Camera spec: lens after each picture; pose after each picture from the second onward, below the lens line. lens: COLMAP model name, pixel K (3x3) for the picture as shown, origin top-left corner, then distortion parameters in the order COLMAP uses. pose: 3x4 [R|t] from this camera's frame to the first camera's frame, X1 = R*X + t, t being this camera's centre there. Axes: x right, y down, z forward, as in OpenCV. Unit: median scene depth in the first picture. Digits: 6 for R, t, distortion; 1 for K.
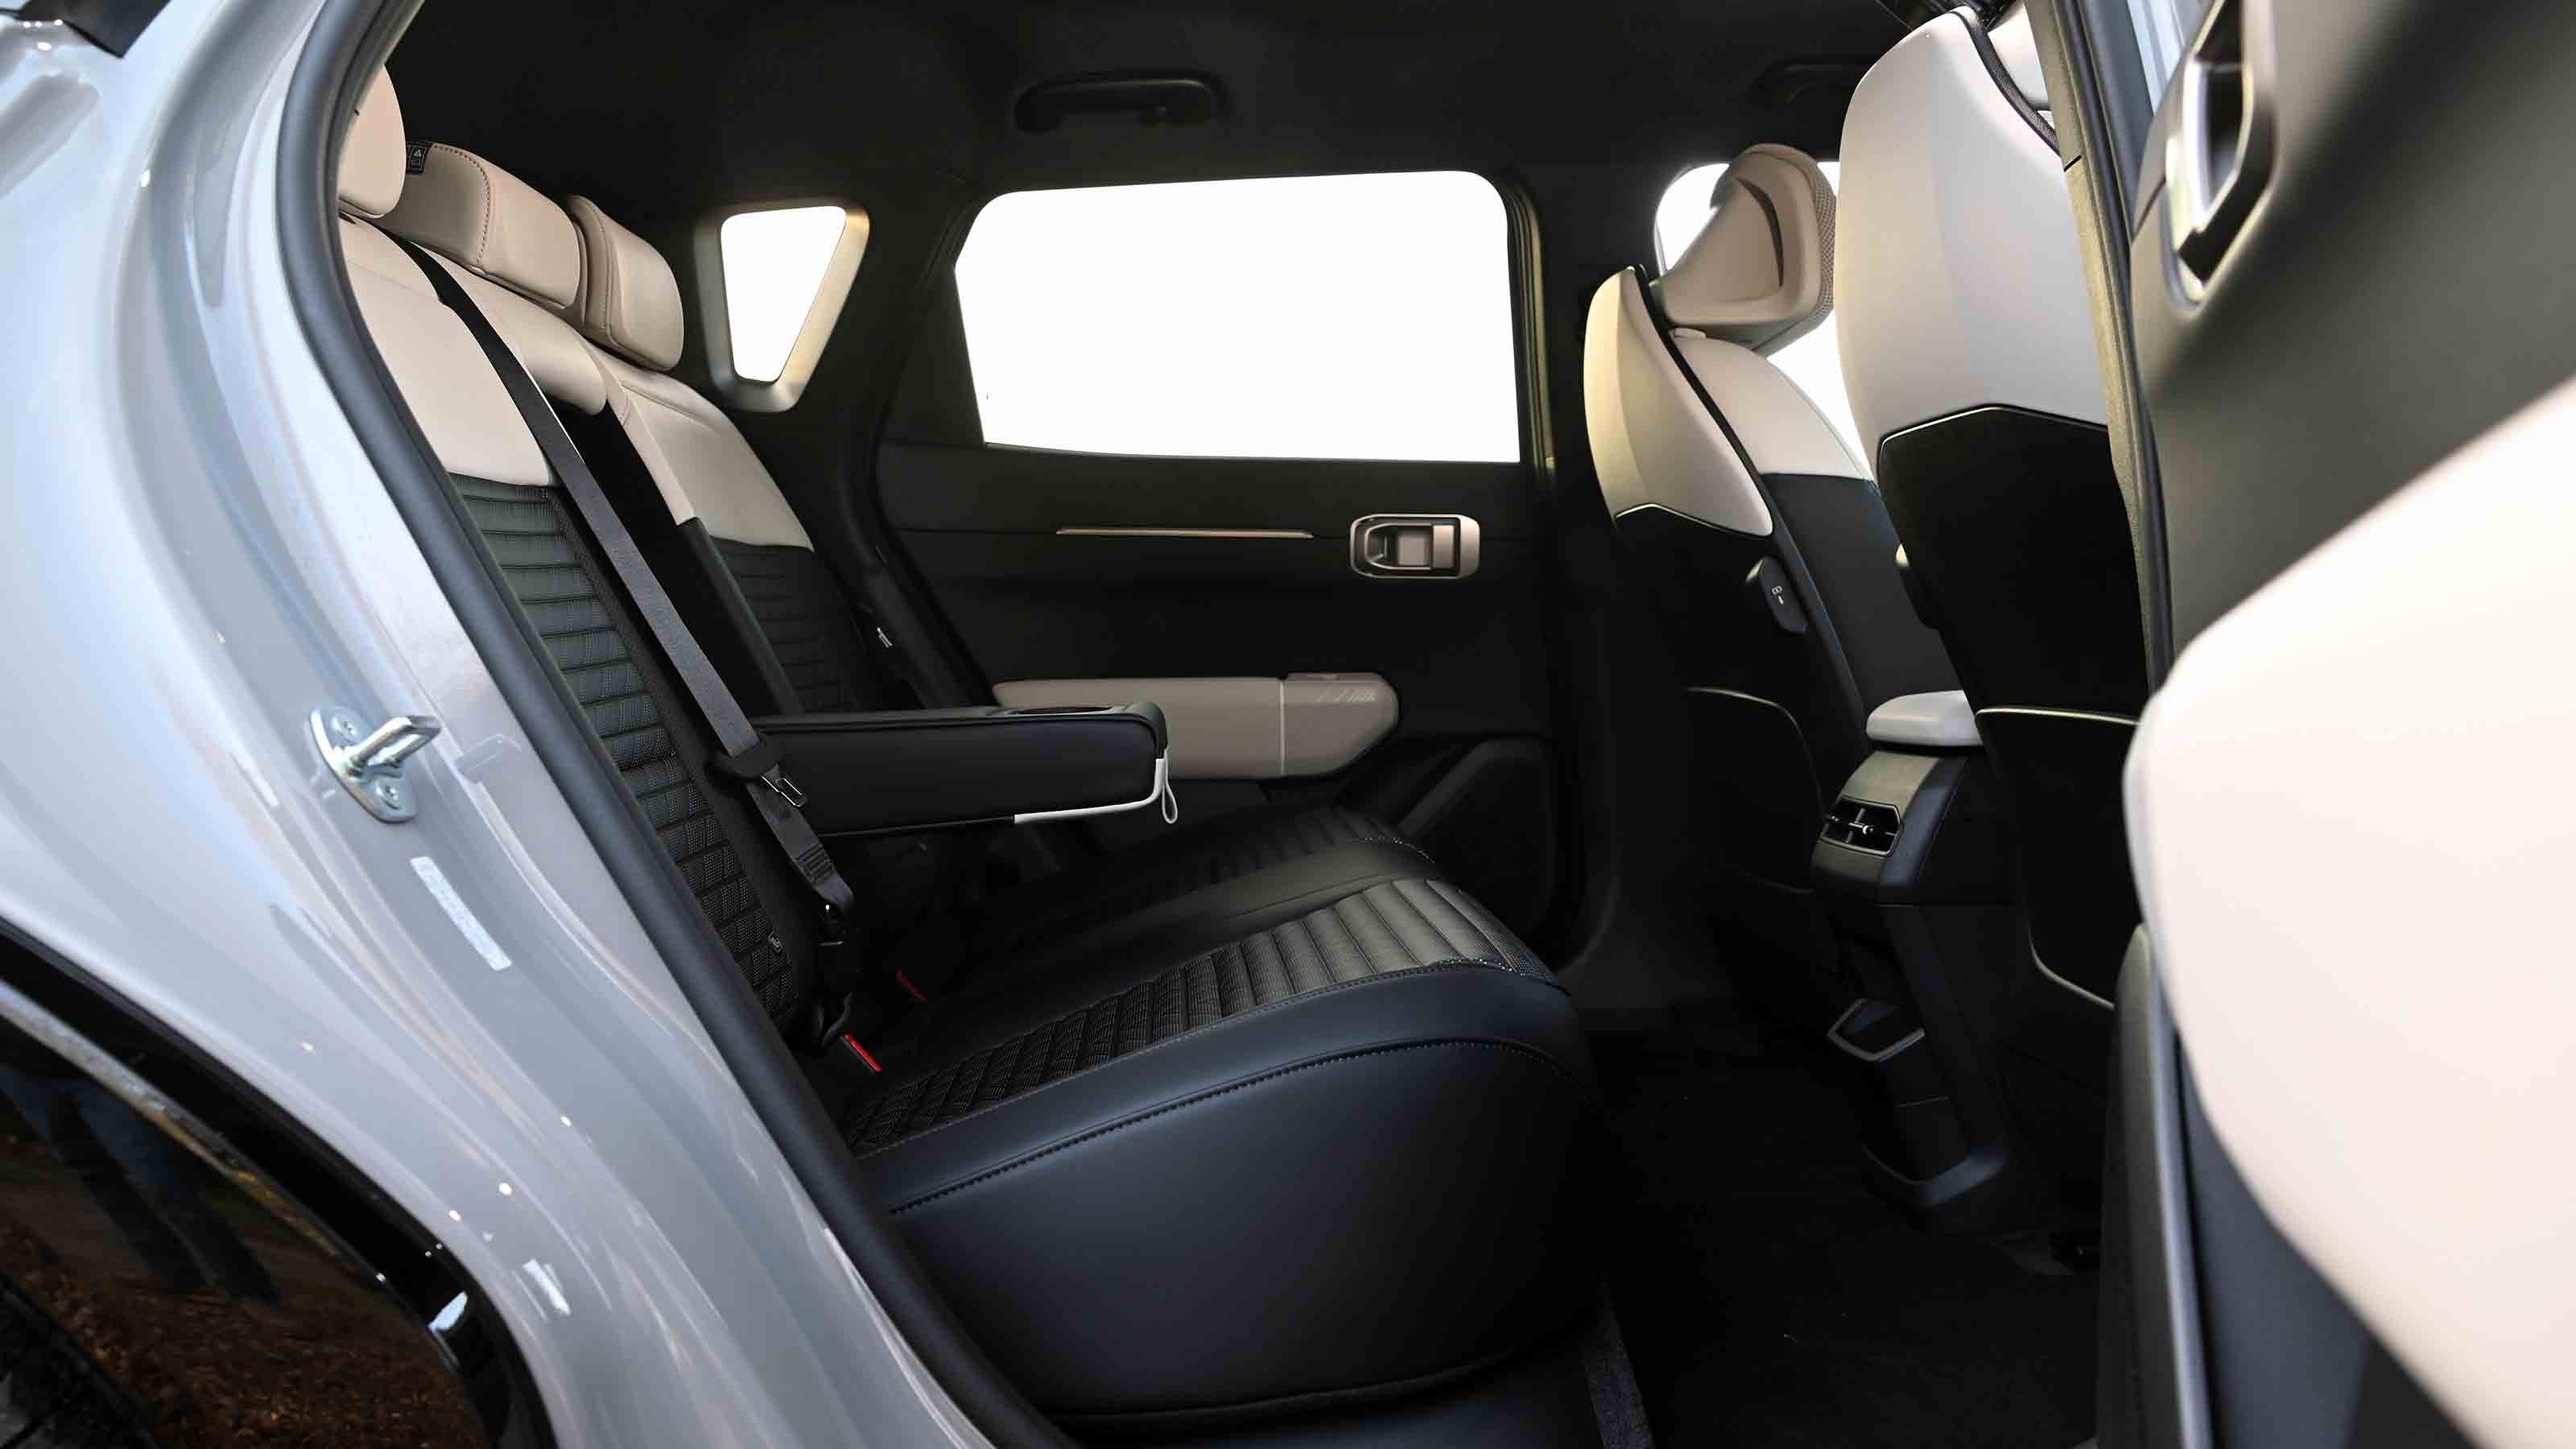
lens RADIAL K [[2159.2, 0, 1288.0], [0, 2159.2, 724.5], [0, 0, 1]] dist [-0.142999, 0.000211]
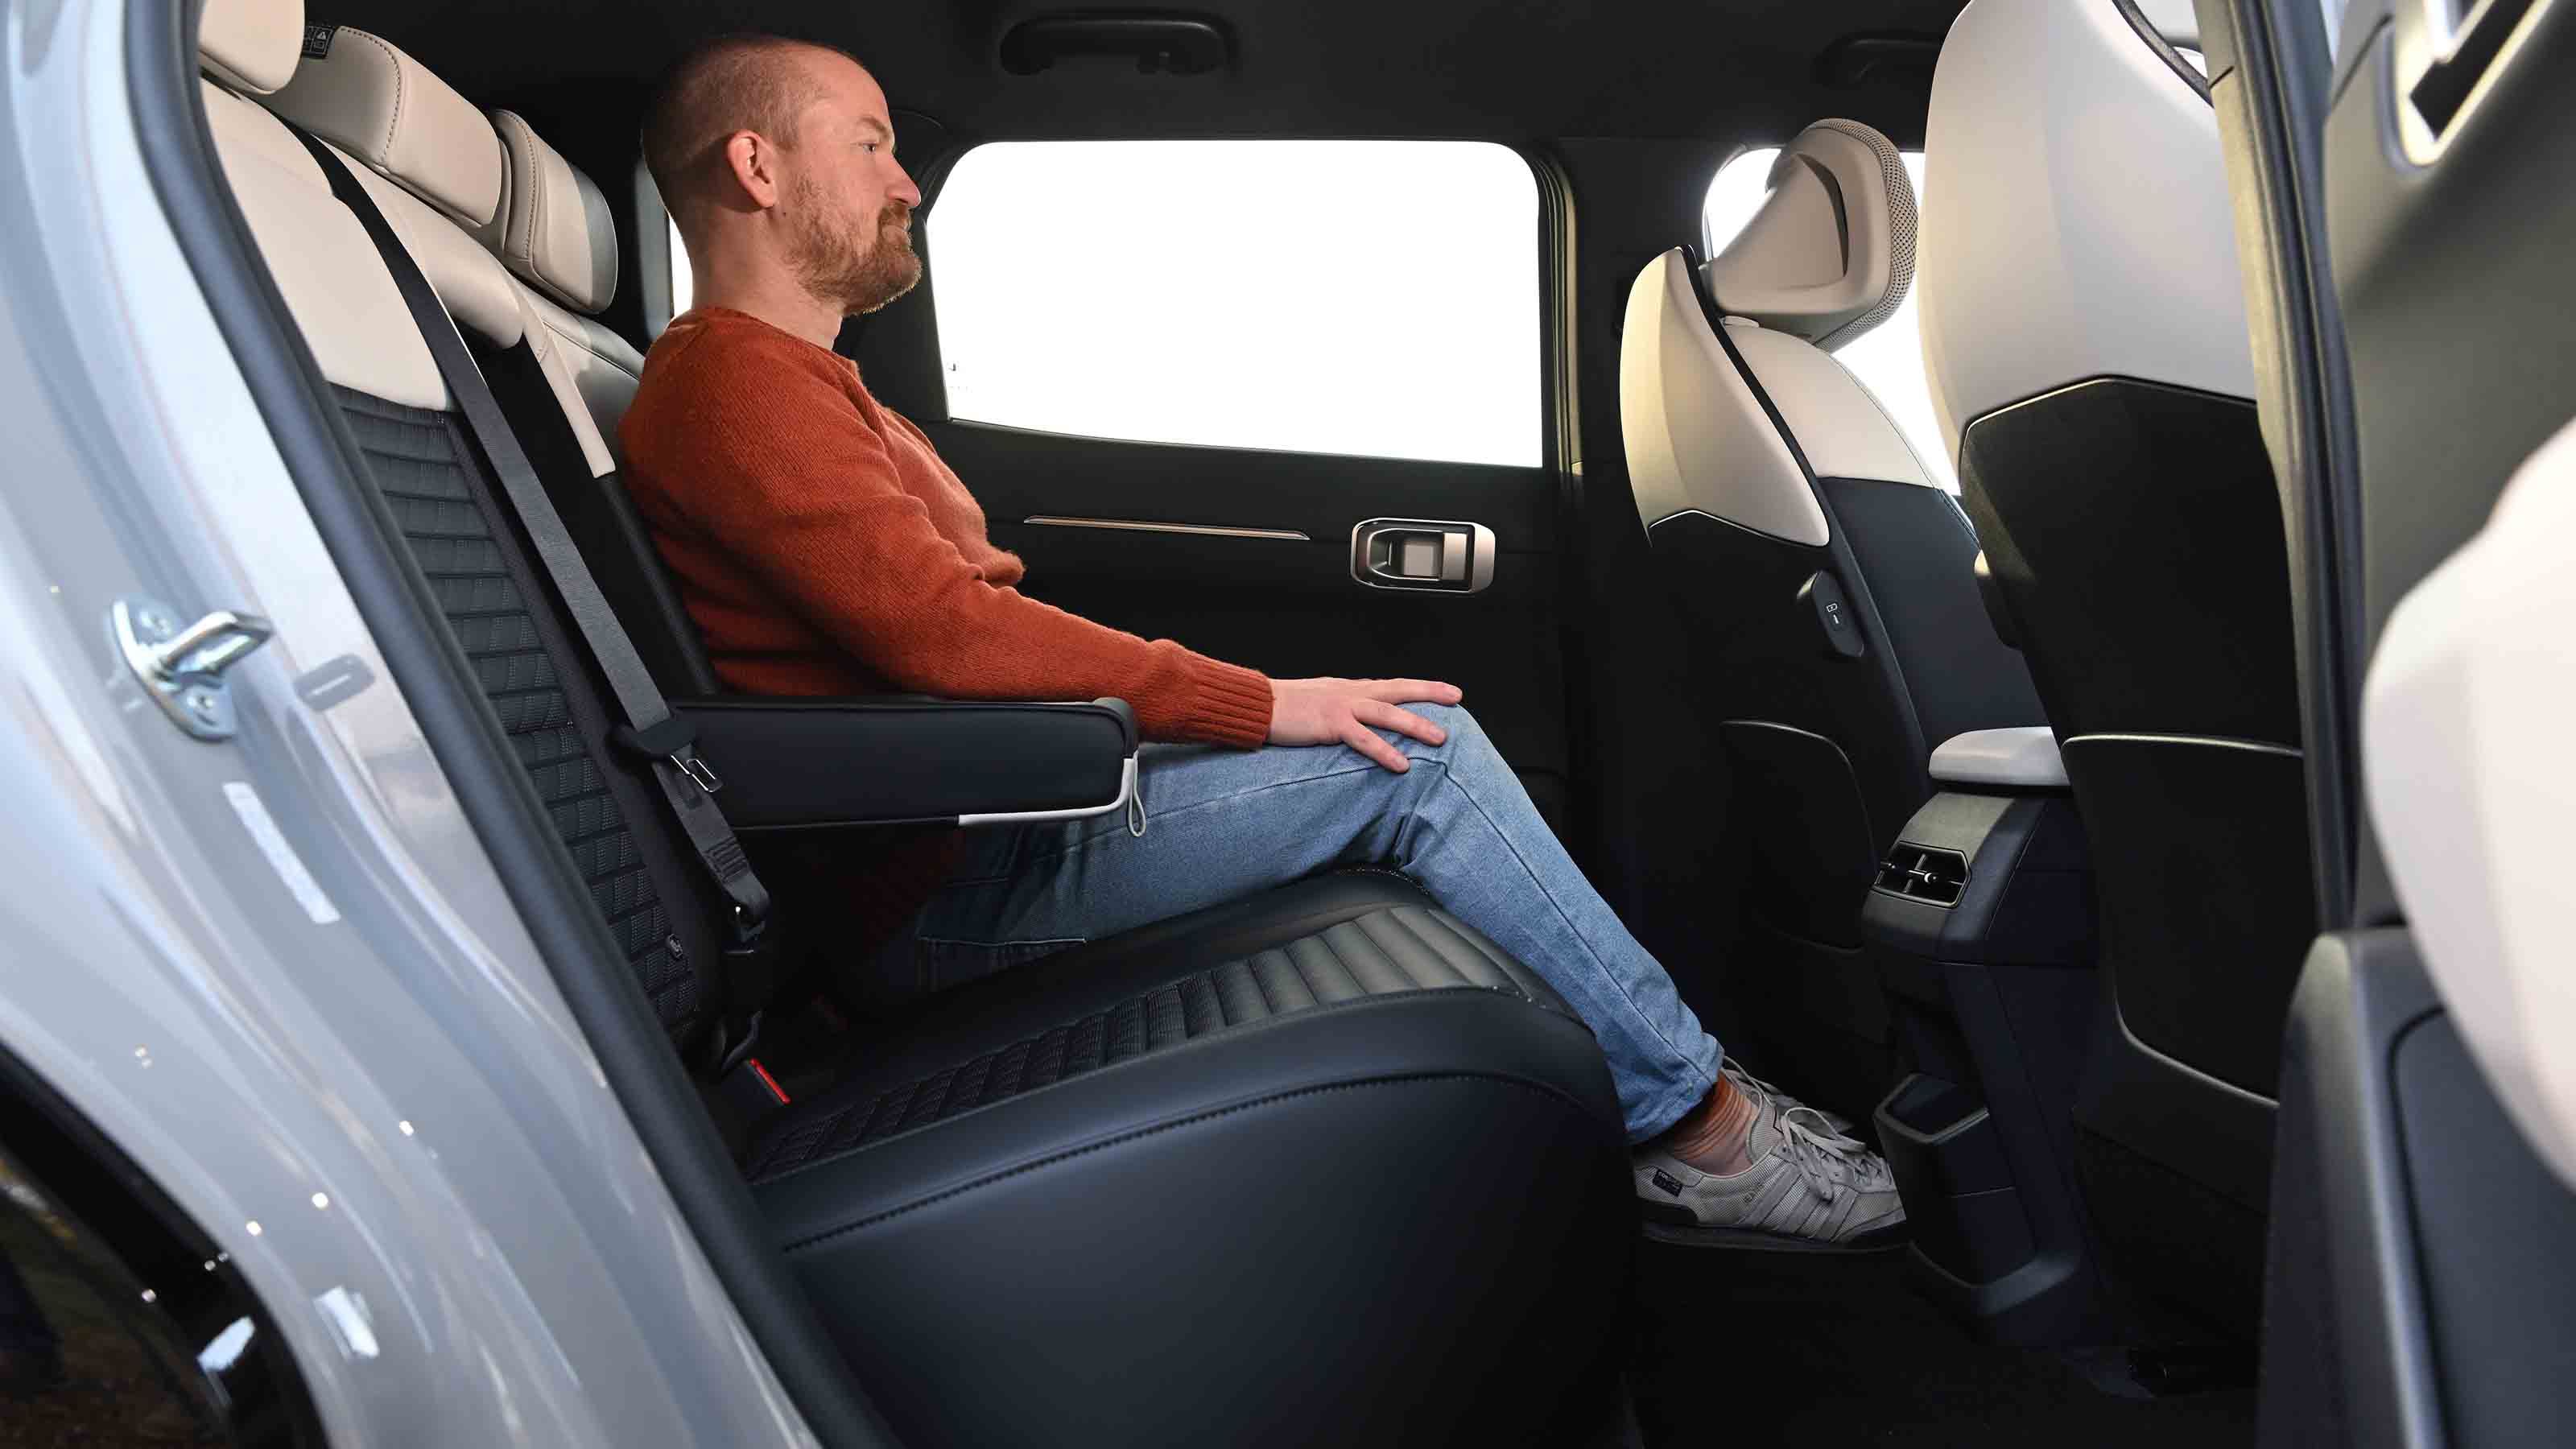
lens RADIAL K [[2217.1, 0, 1288.0], [0, 2217.1, 724.5], [0, 0, 1]] dist [-0.128120, 0.060503]
pose [[0.998897, 0.044925, 0.013661, -0.007958], [-0.044133, 0.997586, -0.053623, 0.047920], [-0.016037, 0.052961, 0.998468, 0.102970]]
